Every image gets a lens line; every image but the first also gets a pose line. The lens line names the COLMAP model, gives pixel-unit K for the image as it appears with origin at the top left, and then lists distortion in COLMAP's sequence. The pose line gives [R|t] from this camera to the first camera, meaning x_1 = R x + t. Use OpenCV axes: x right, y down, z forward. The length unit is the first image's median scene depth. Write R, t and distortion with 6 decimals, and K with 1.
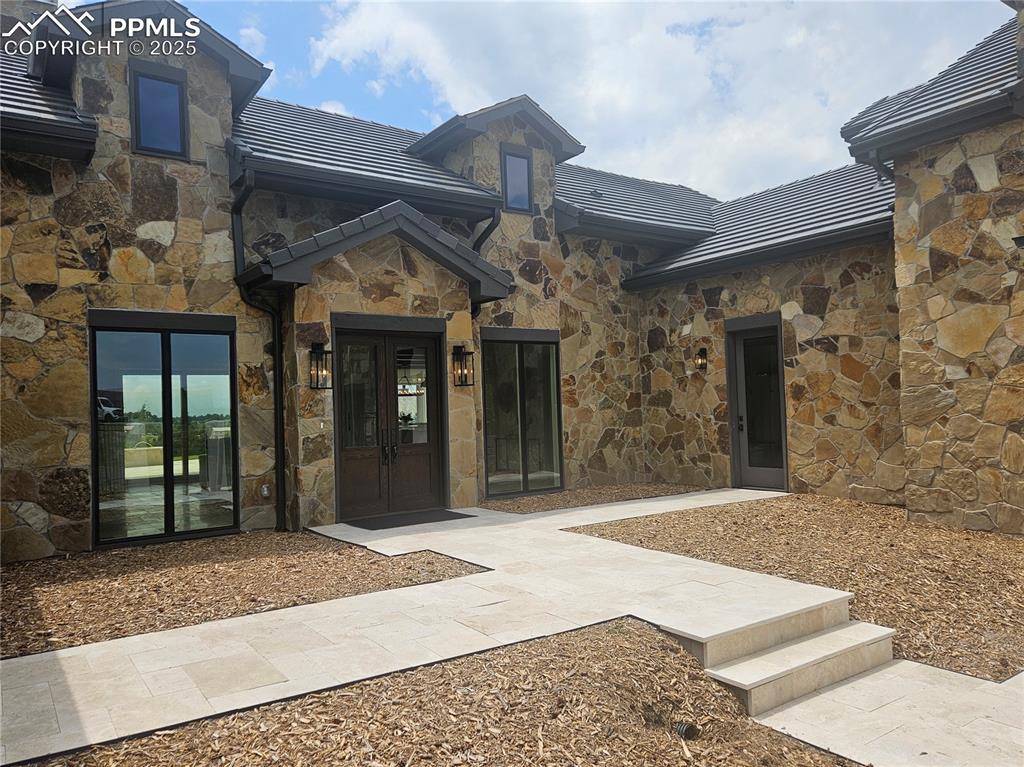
lens RADIAL K [[741.2, 0, 507.8], [0, 741.2, 389.5], [0, 0, 1]] dist [0.067431, -0.022349]
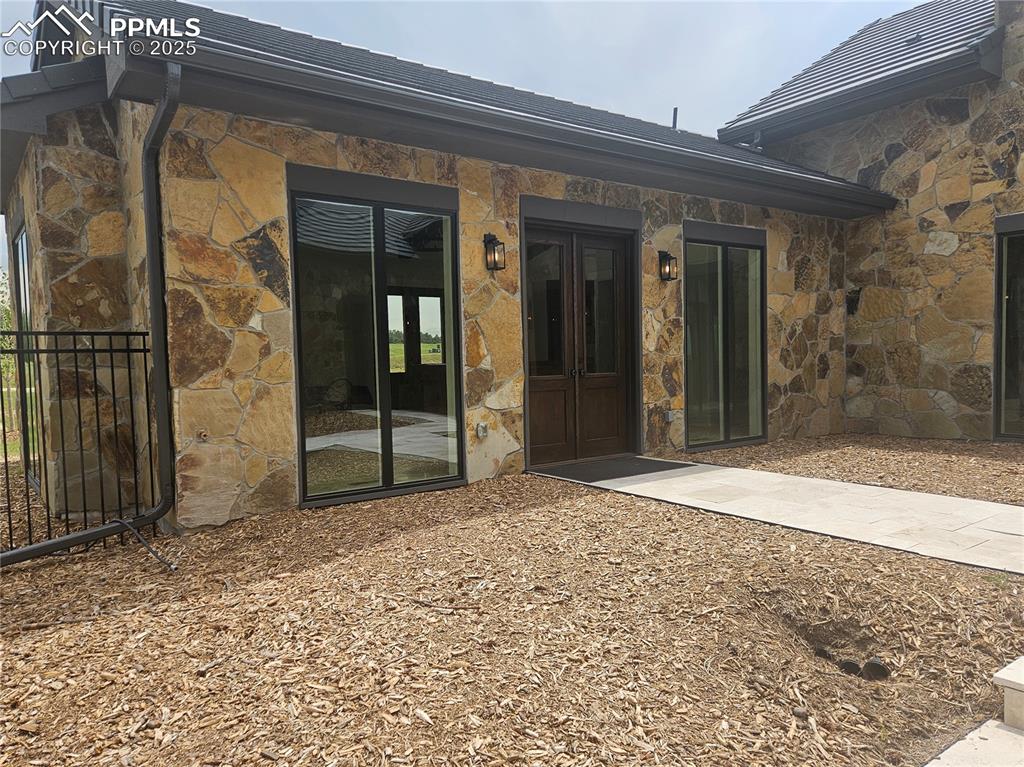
lens RADIAL K [[741.2, 0, 507.9], [0, 741.2, 383.9], [0, 0, 1]] dist [0.067431, -0.022349]
pose [[0.051903, 0.070143, -0.996186, 0.503098], [0.049705, 0.996112, 0.072727, 0.015726], [0.997414, -0.053291, 0.048215, 0.247882]]
